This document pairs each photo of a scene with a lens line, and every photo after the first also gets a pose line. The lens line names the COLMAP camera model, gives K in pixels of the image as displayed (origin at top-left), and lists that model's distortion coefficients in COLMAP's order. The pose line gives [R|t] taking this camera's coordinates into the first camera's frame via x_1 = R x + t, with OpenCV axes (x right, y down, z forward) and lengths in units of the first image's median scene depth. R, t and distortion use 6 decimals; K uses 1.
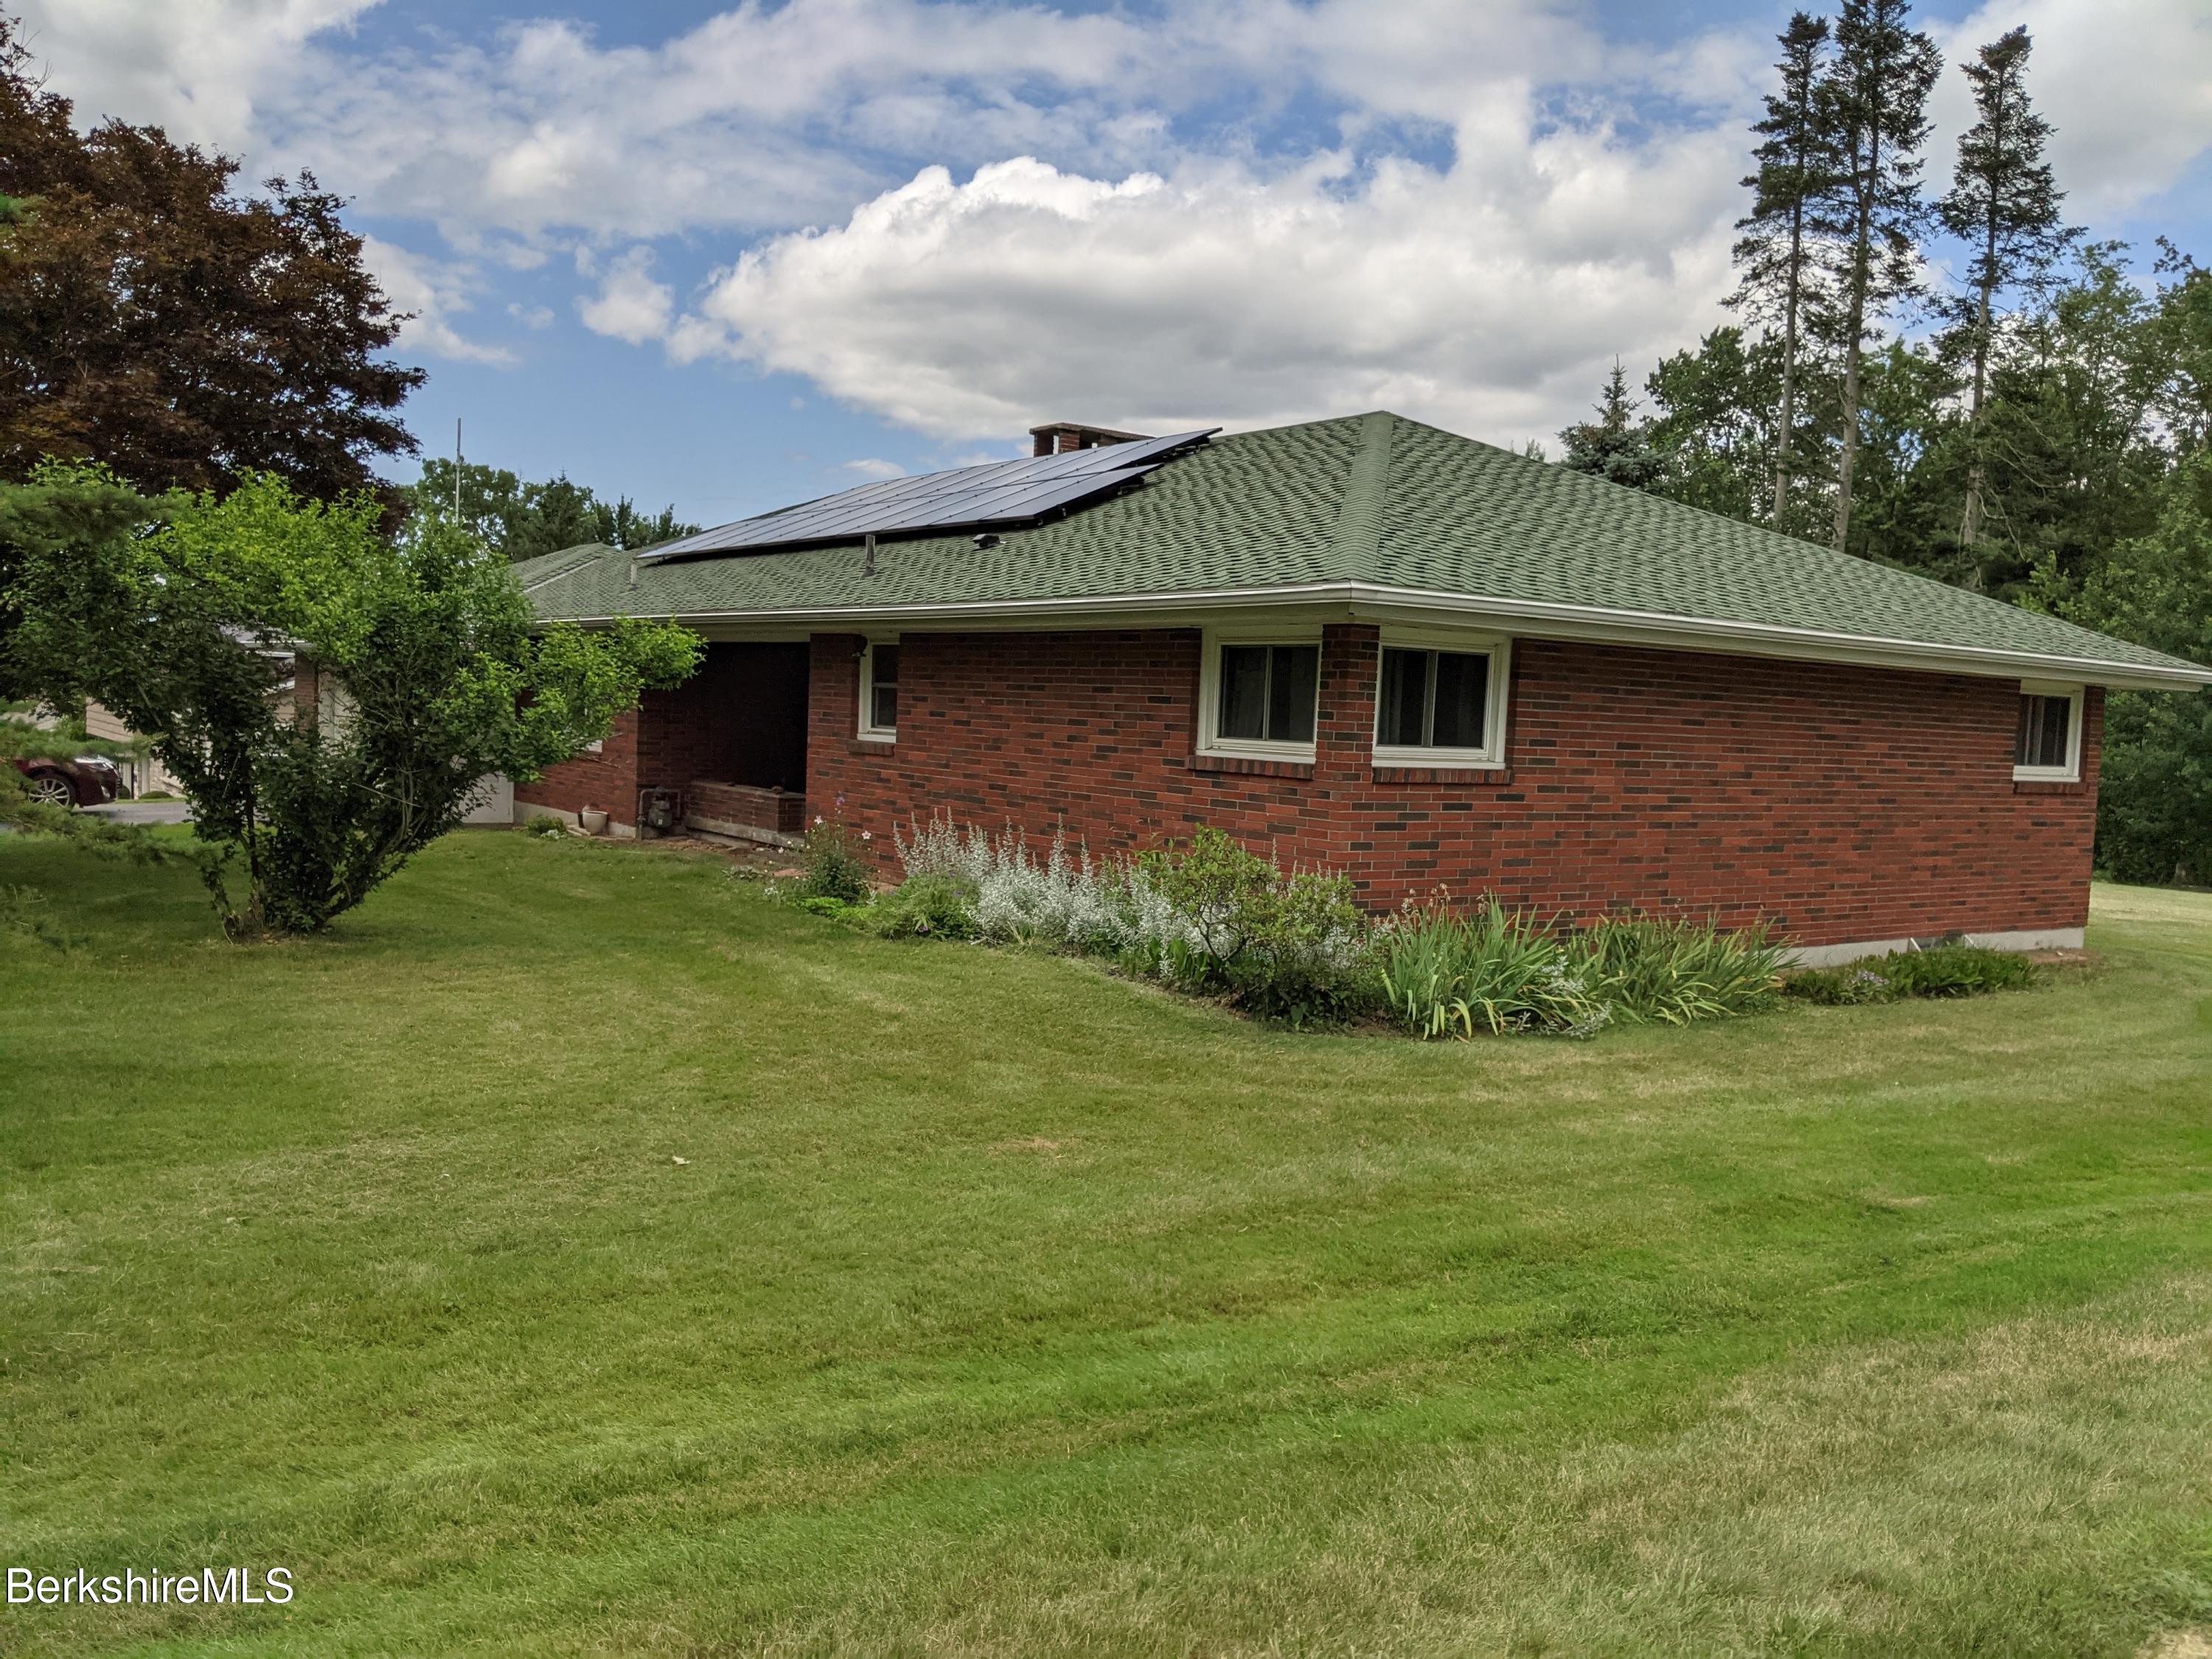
lens RADIAL K [[1783.9, 0, 1106.0], [0, 1783.9, 829.5], [0, 0, 1]] dist [-0.019327, -0.009832]
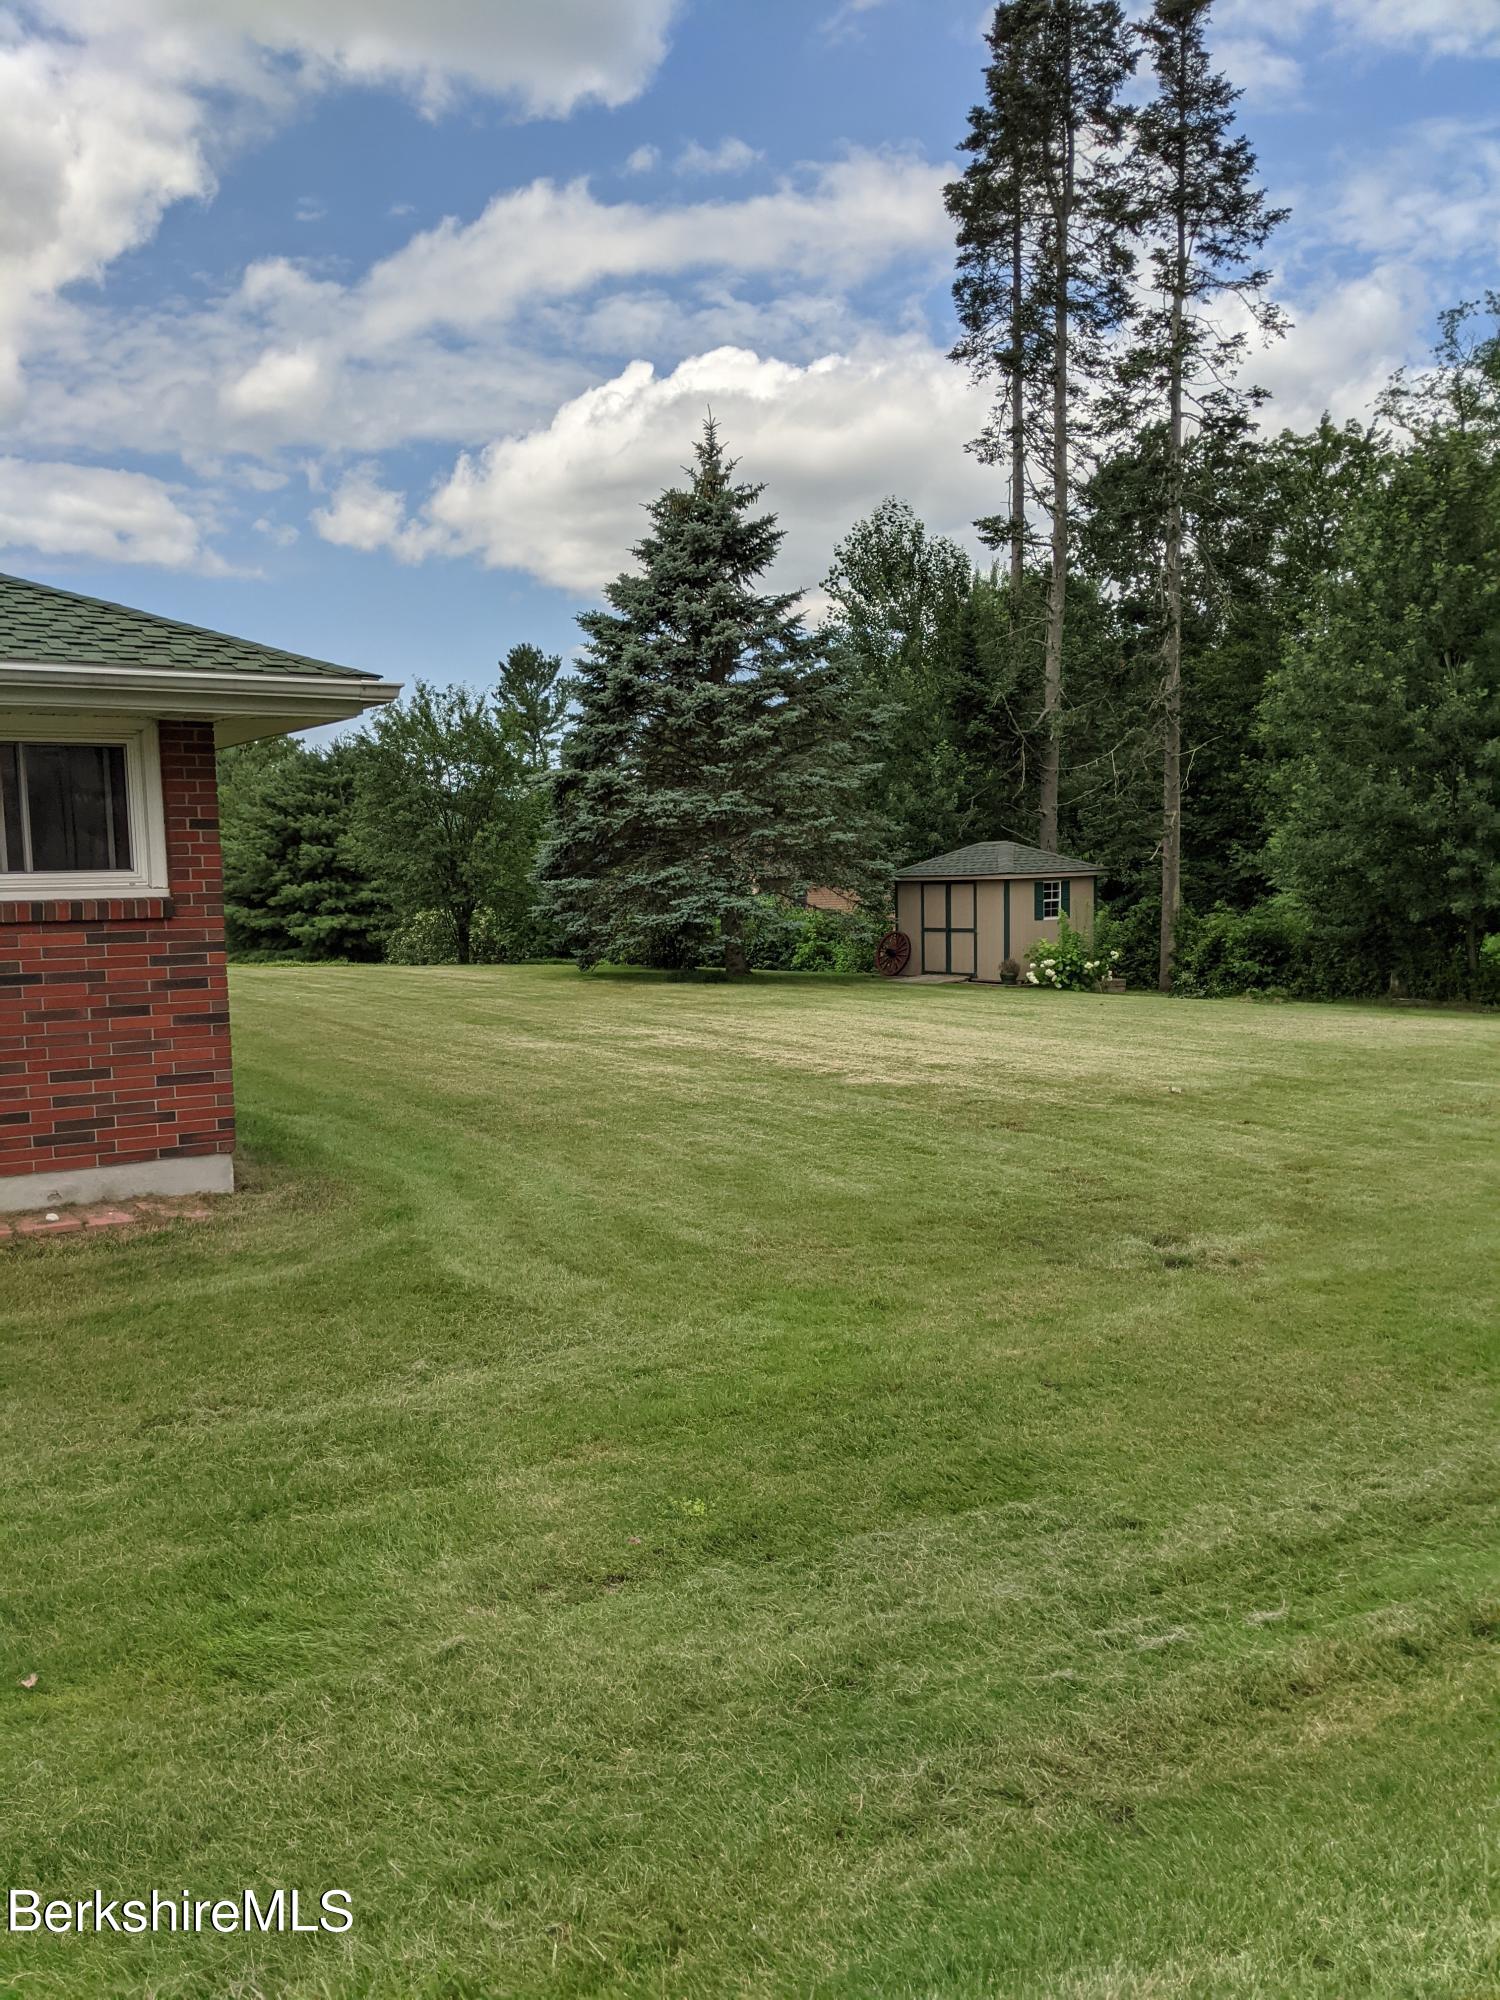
lens RADIAL K [[1642.8, 0, 750.0], [0, 1642.8, 1000.0], [0, 0, 1]] dist [-0.002976, 0.000695]
pose [[0.994833, -0.045872, -0.090571, 0.216874], [0.046870, 0.998861, 0.008923, 0.006550], [0.090059, -0.013122, 0.995850, 0.127036]]
